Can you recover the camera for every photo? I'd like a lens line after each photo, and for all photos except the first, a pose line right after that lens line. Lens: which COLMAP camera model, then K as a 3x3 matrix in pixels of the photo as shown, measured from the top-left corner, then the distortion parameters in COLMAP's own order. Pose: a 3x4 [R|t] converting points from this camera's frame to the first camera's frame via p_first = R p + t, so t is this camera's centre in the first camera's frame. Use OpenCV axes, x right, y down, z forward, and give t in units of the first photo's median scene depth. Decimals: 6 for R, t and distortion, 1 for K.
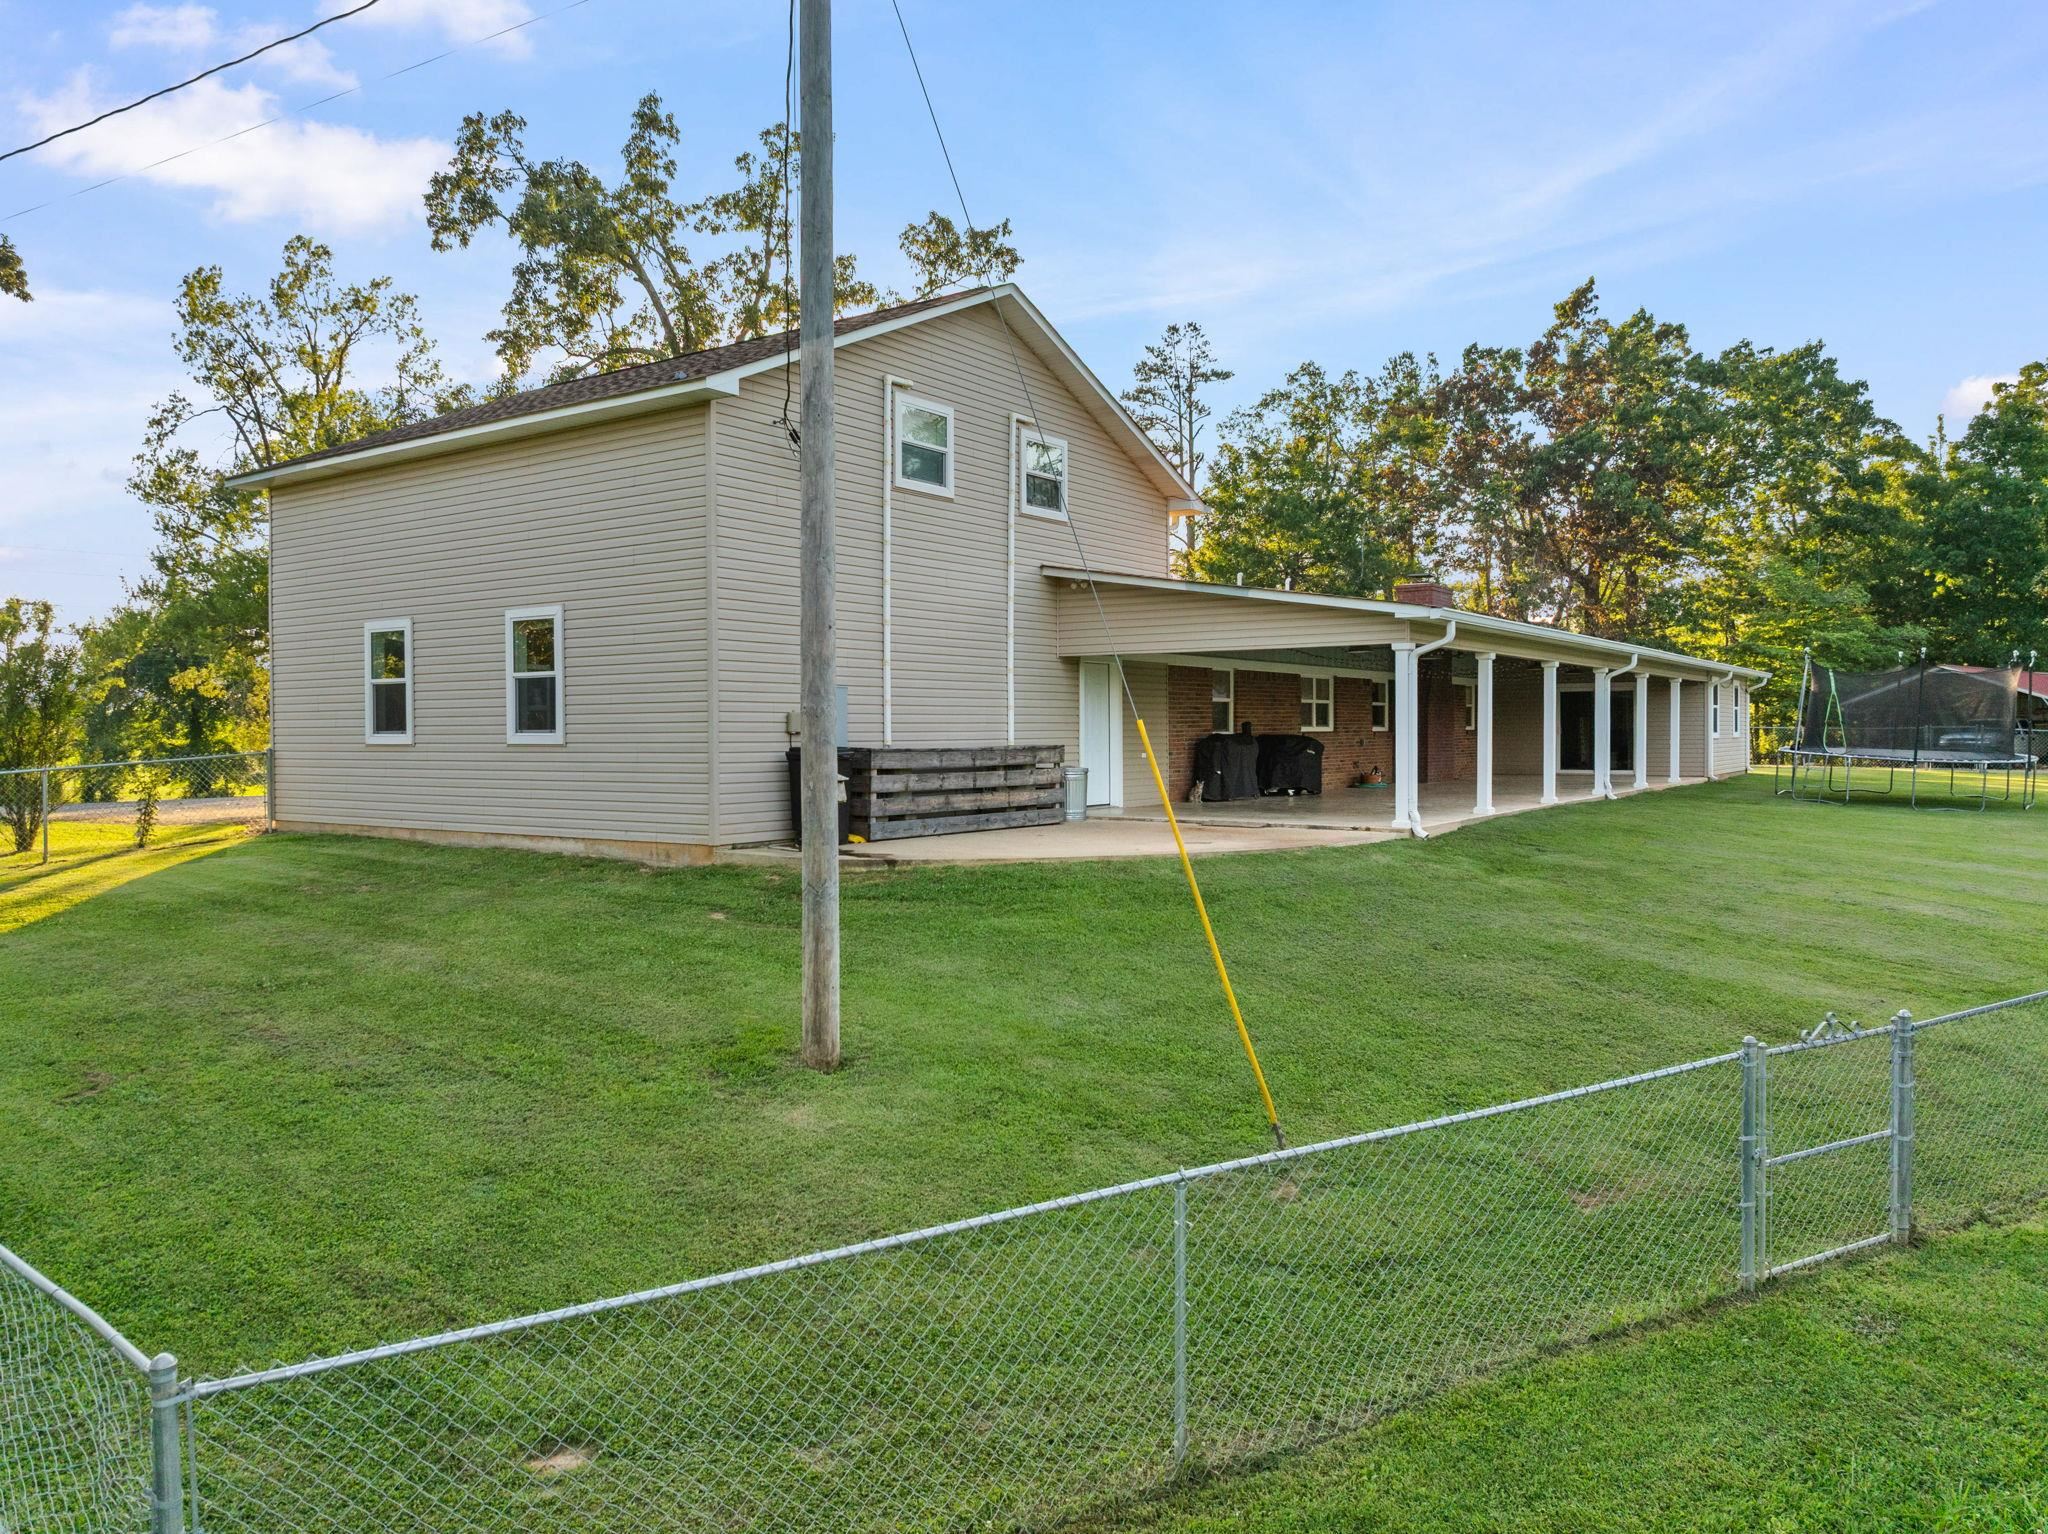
lens RADIAL K [[1430.1, 0, 1022.6], [0, 1430.1, 765.7], [0, 0, 1]] dist [-0.000142, -0.000018]
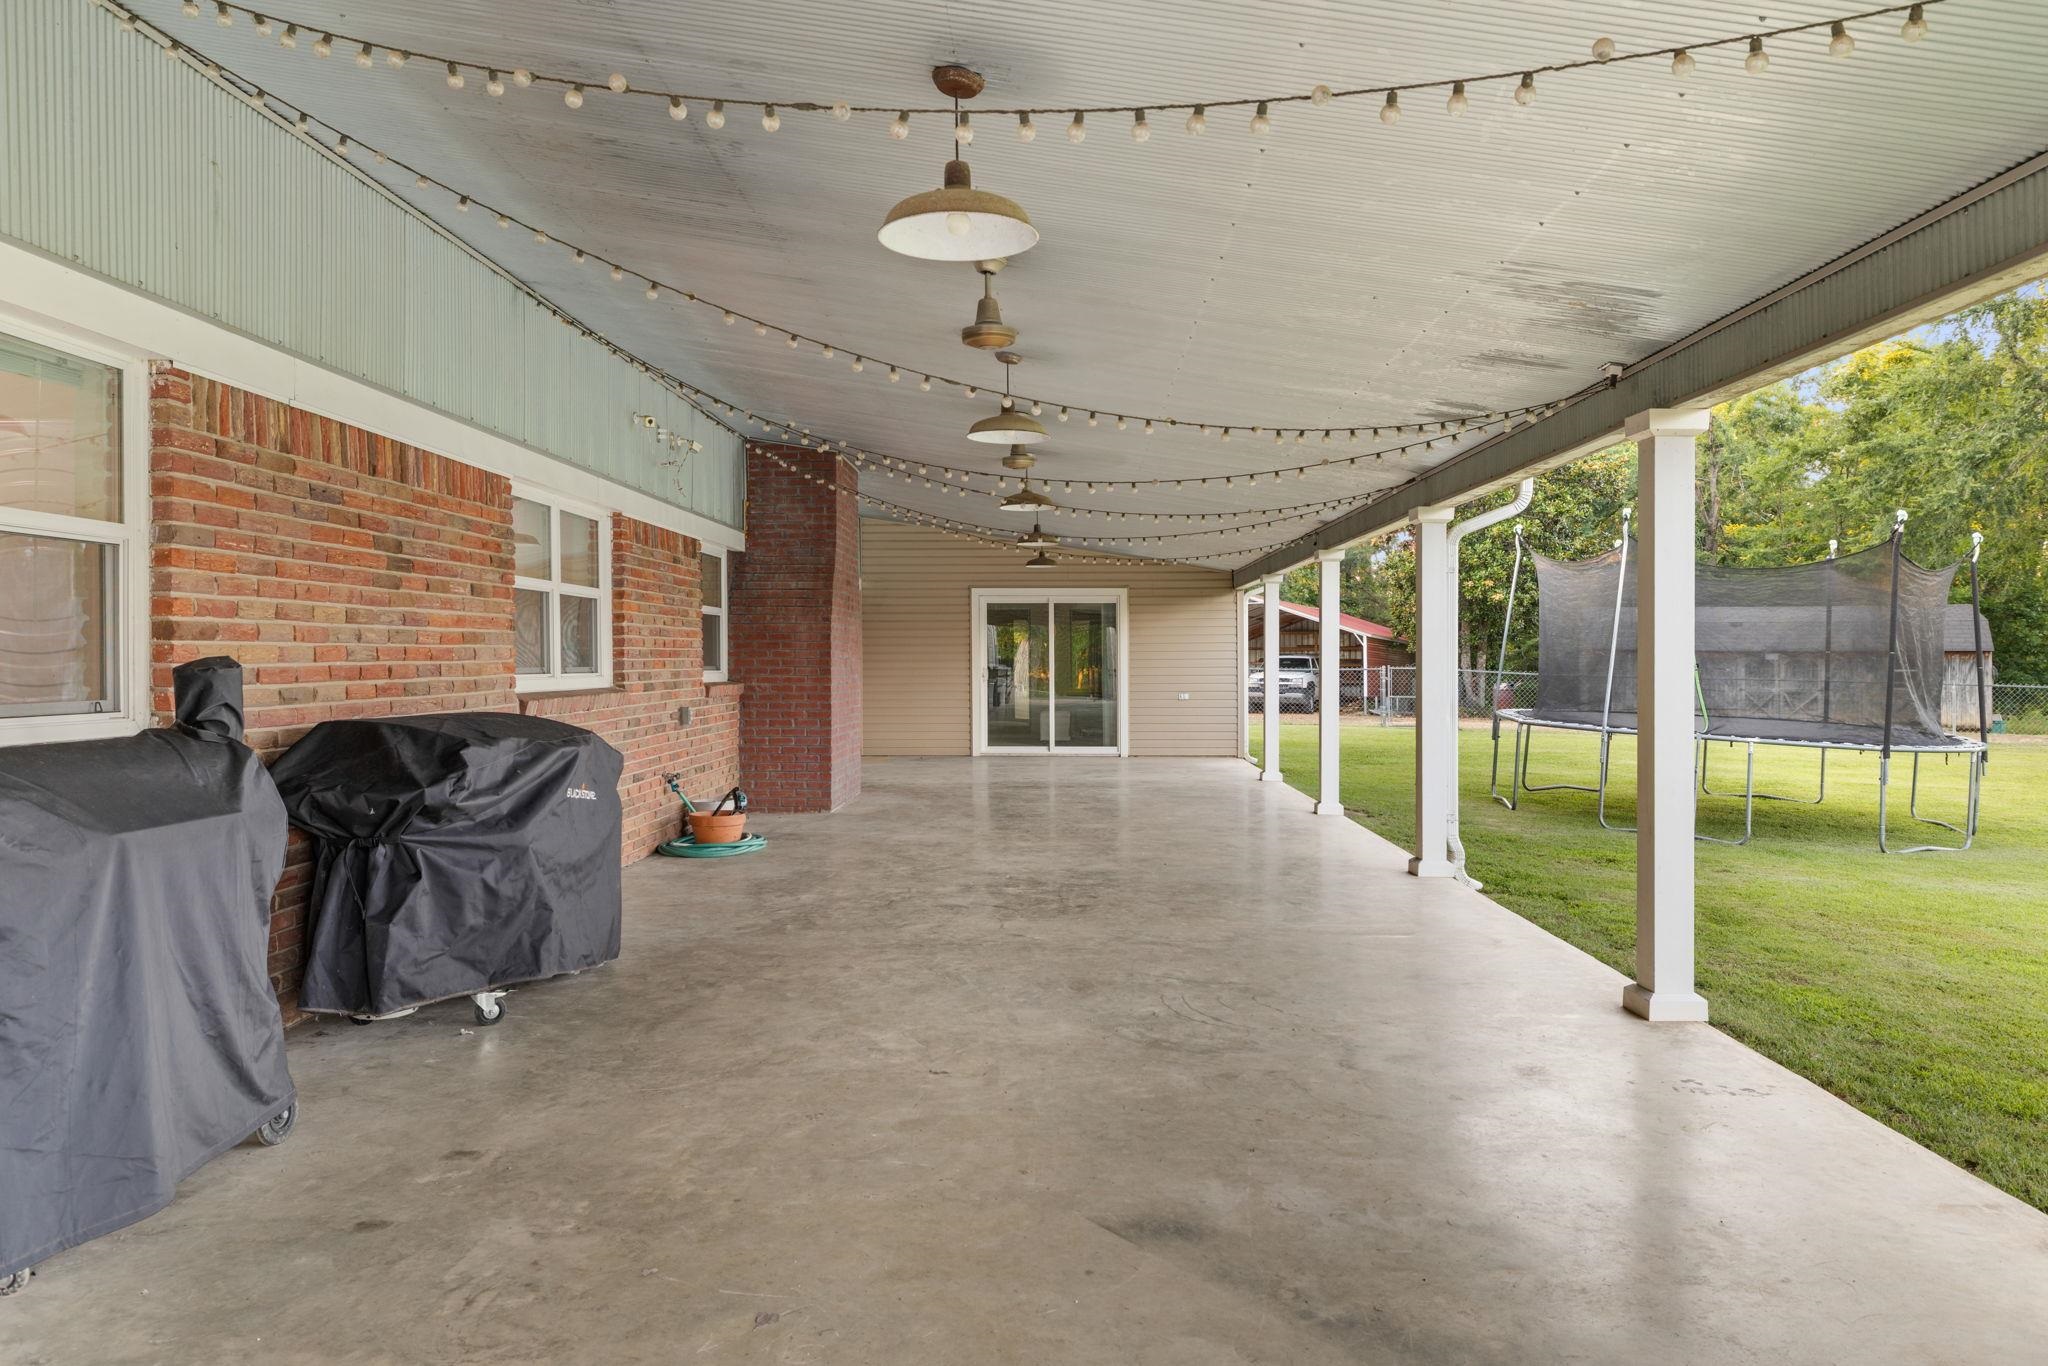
lens RADIAL K [[1453.6, 0, 1024.0], [0, 1453.6, 683.0], [0, 0, 1]] dist [0.001591, 0.000469]
pose [[0.845565, -0.004523, 0.533853, 0.128524], [0.009346, 0.999936, -0.006331, -0.023115], [-0.533791, 0.010342, 0.845553, 0.712756]]
